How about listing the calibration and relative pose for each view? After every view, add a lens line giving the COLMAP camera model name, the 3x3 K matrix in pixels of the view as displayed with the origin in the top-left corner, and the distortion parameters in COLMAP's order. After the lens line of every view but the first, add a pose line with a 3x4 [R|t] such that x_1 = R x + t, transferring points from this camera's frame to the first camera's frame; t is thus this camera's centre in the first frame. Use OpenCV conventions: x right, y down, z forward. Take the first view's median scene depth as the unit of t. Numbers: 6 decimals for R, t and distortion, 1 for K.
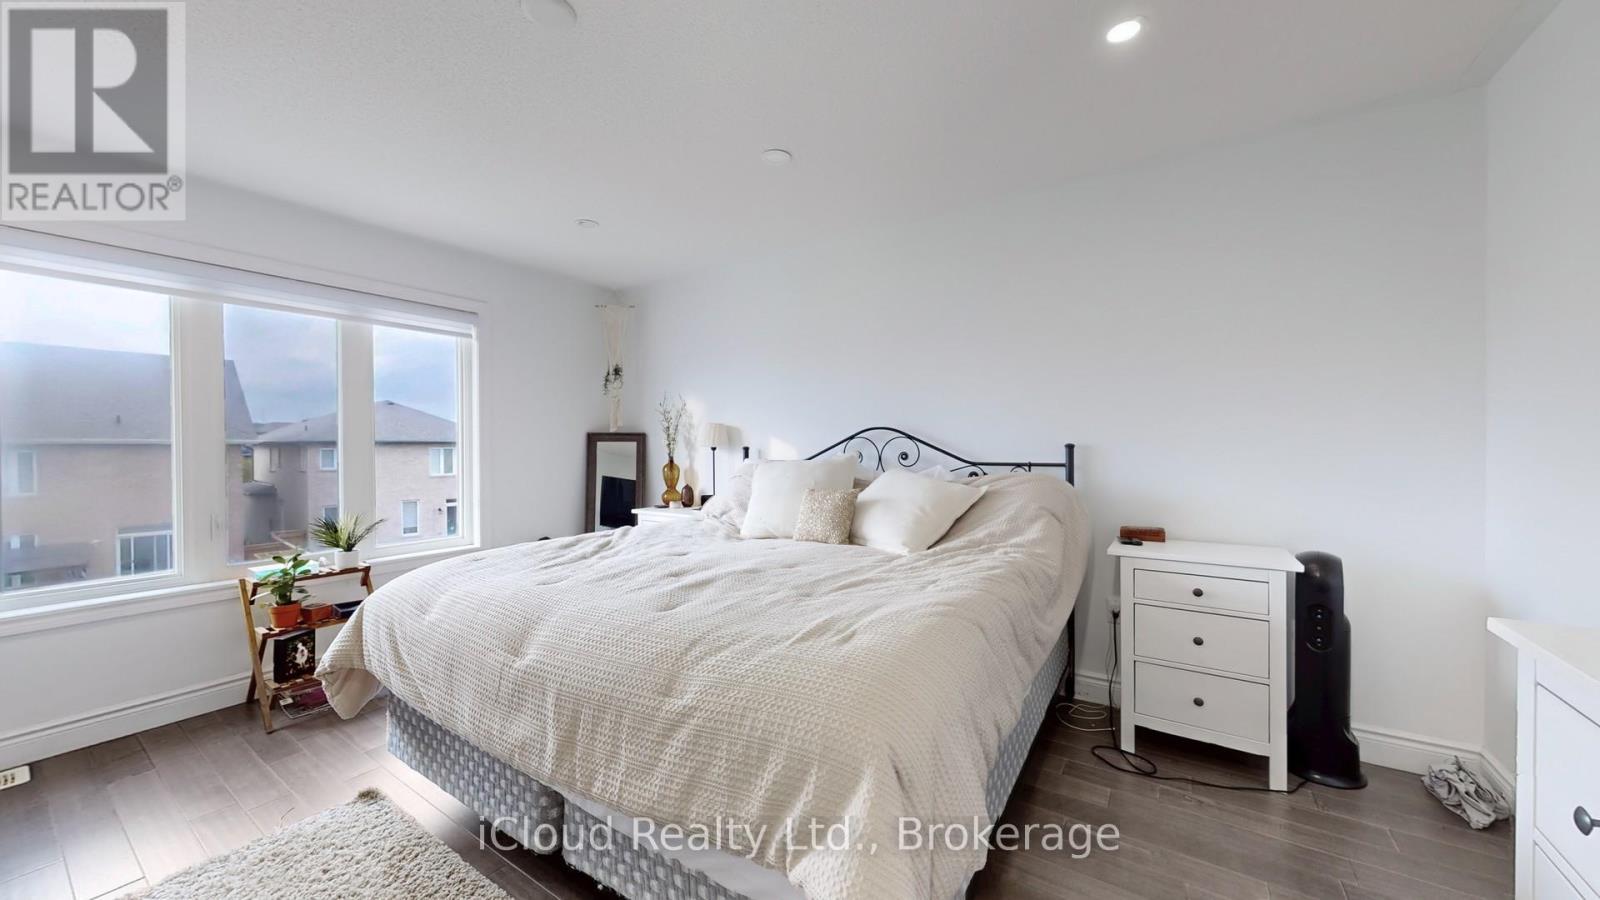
lens RADIAL K [[577.7, 0, 797.3], [0, 577.7, 447.6], [0, 0, 1]] dist [-0.000448, 0.000720]
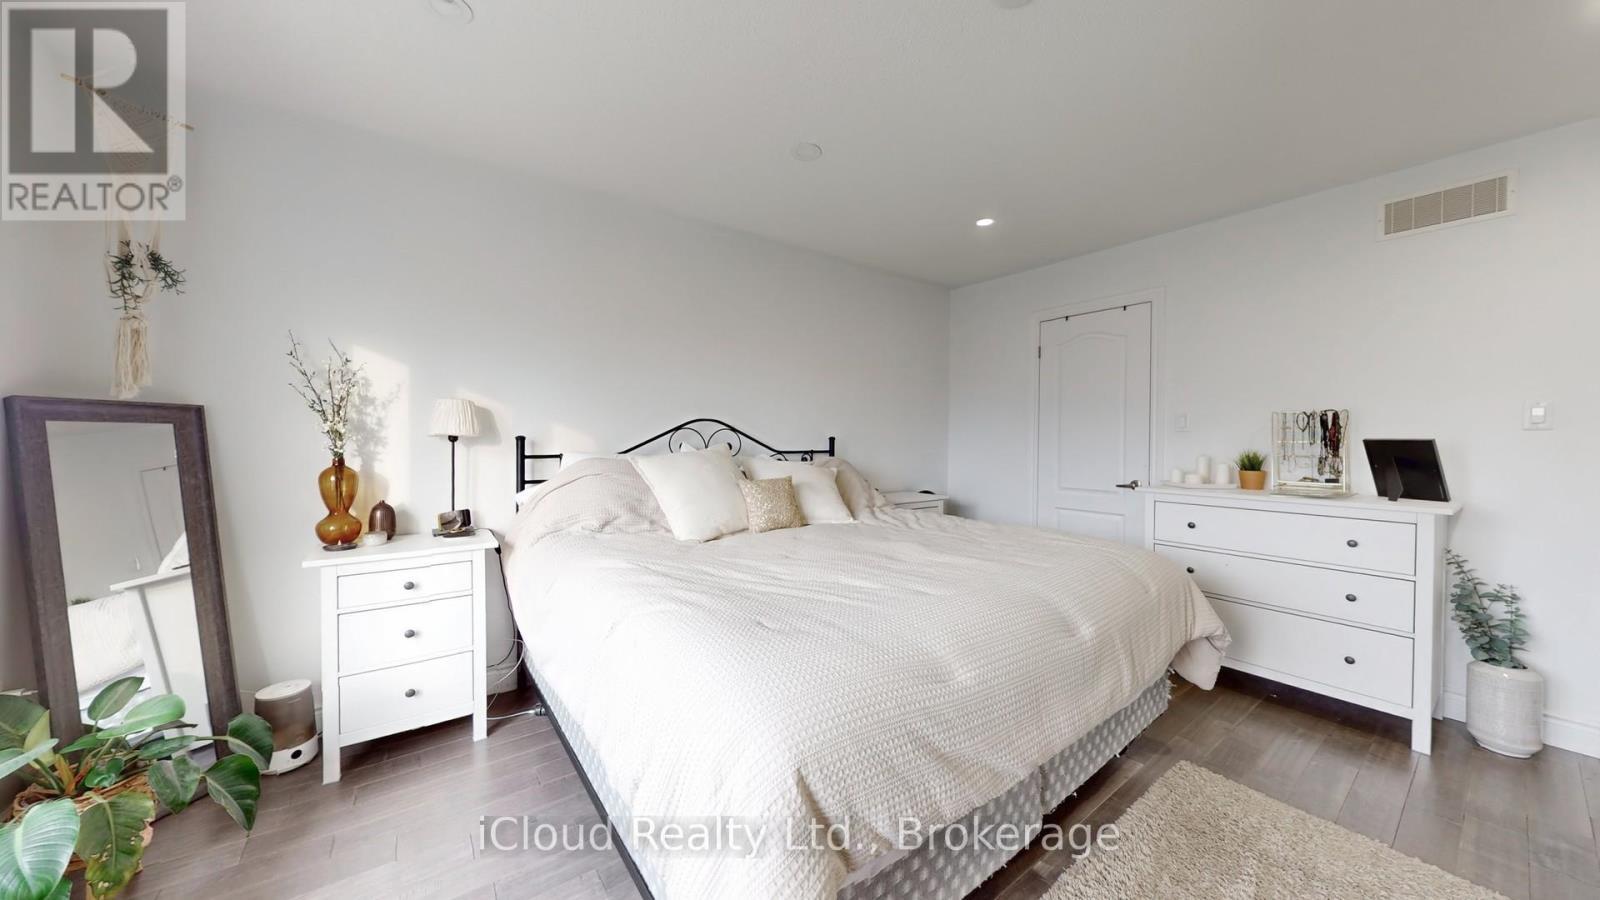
lens RADIAL K [[577.7, 0, 798.5], [0, 577.7, 447.1], [0, 0, 1]] dist [-0.000448, 0.000720]
pose [[0.295495, -0.007624, 0.955314, -0.757190], [-0.000136, 0.999968, 0.008022, 0.006072], [-0.955344, -0.002500, 0.295485, 0.520659]]
